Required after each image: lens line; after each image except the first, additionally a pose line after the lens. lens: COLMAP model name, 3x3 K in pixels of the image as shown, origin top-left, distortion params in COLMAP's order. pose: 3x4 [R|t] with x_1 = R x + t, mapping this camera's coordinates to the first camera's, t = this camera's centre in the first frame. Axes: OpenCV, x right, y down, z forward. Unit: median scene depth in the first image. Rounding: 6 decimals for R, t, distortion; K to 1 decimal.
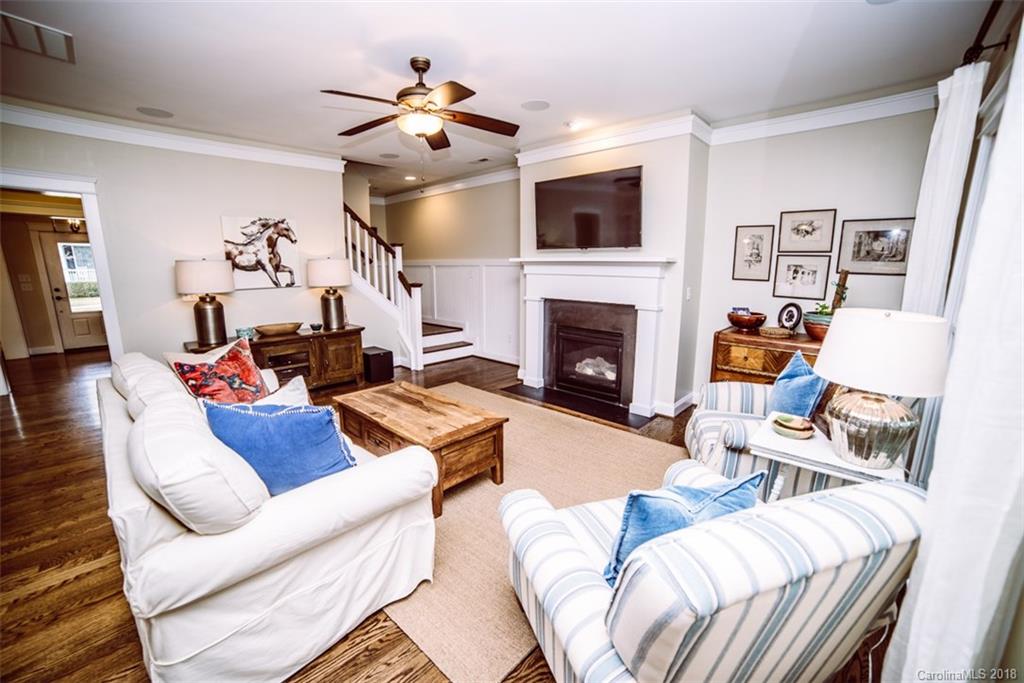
lens RADIAL K [[416.8, 0, 512.0], [0, 416.8, 341.5], [0, 0, 1]] dist [-0.103785, 0.036656]
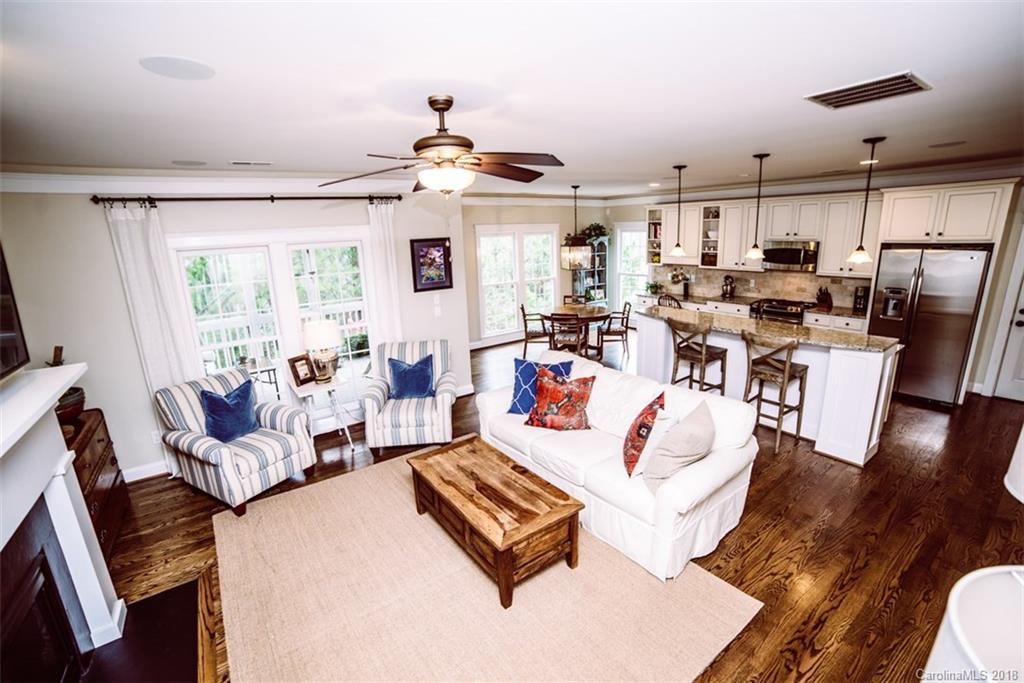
lens RADIAL K [[438.7, 0, 512.0], [0, 438.7, 341.5], [0, 0, 1]] dist [-0.052916, 0.000168]
pose [[-0.982616, -0.010686, 0.185341, -0.327936], [0.068571, 0.906855, 0.415827, -0.381742], [-0.172521, 0.421308, -0.890357, 1.193526]]
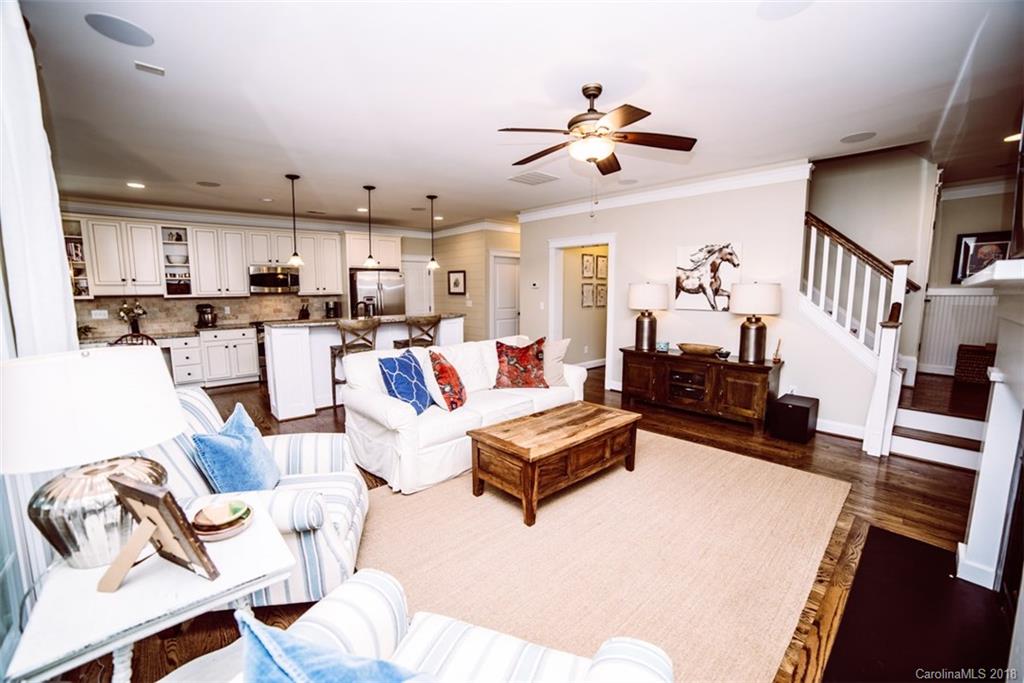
lens RADIAL K [[416.8, 0, 512.0], [0, 416.8, 341.5], [0, 0, 1]] dist [-0.103785, 0.036656]
pose [[-0.068040, 0.124966, -0.989825, 0.532565], [-0.181936, 0.973934, 0.135466, -0.111684], [0.980954, 0.189302, -0.043531, 0.595294]]
